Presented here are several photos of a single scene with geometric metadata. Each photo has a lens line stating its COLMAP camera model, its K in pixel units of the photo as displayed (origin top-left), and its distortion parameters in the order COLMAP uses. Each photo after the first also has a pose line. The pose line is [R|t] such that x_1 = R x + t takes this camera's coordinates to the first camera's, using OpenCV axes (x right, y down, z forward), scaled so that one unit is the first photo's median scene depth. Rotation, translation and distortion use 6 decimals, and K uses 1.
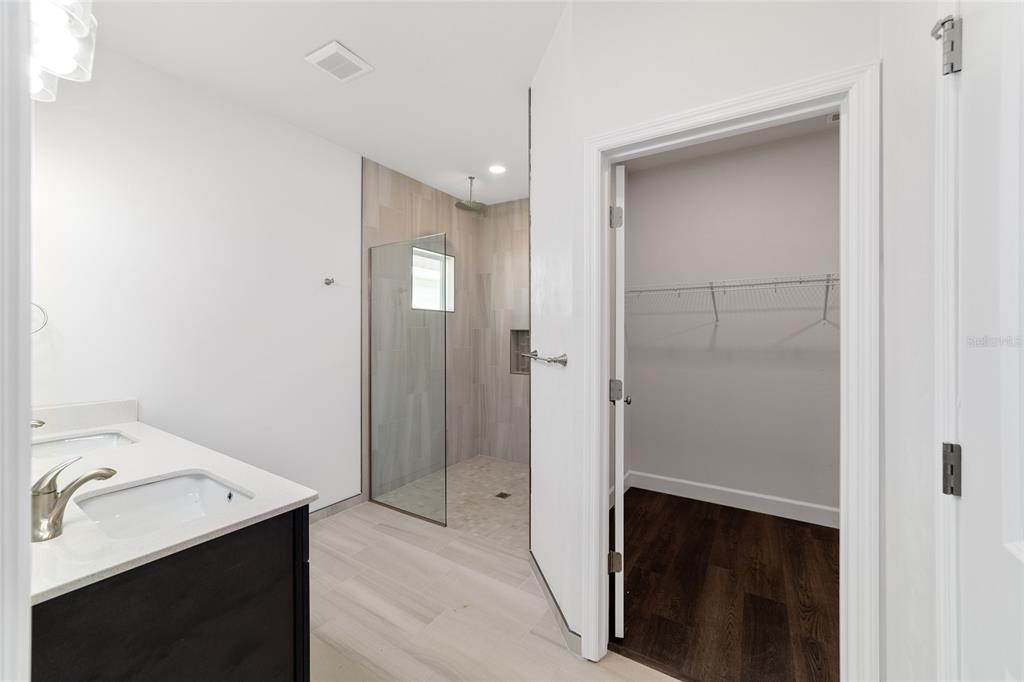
lens RADIAL K [[392.7, 0, 518.0], [0, 392.7, 336.3], [0, 0, 1]] dist [-0.016096, 0.006387]
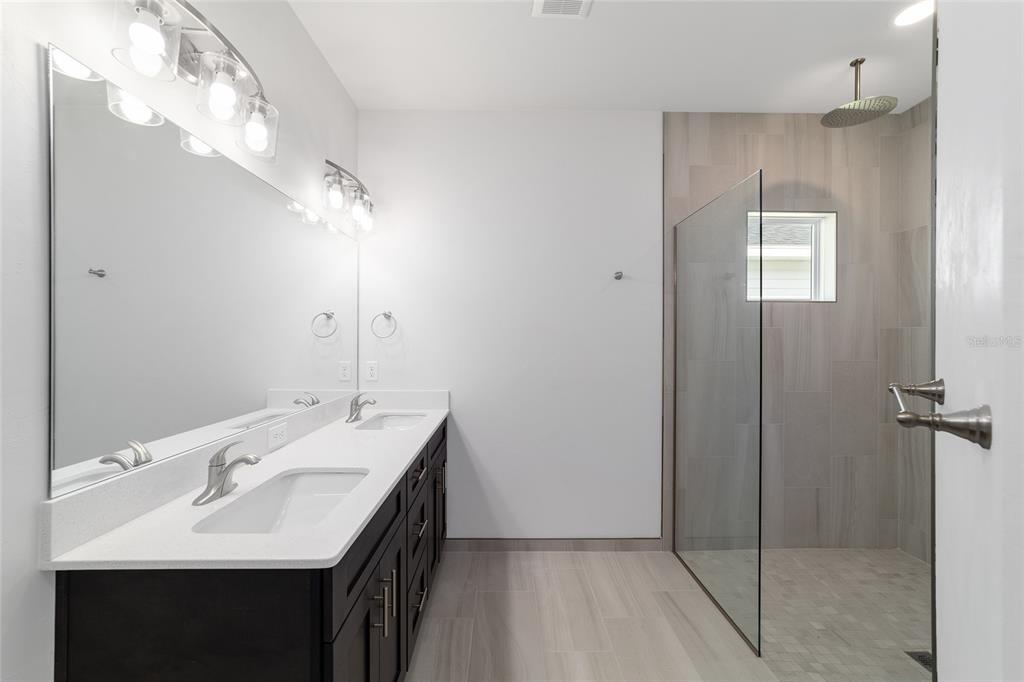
lens RADIAL K [[392.7, 0, 507.0], [0, 392.7, 339.4], [0, 0, 1]] dist [-0.016096, 0.006387]
pose [[0.543480, 0.006685, -0.839395, 0.086461], [-0.005874, 0.999974, 0.004161, -0.002918], [0.839402, 0.002669, 0.543505, 0.286265]]
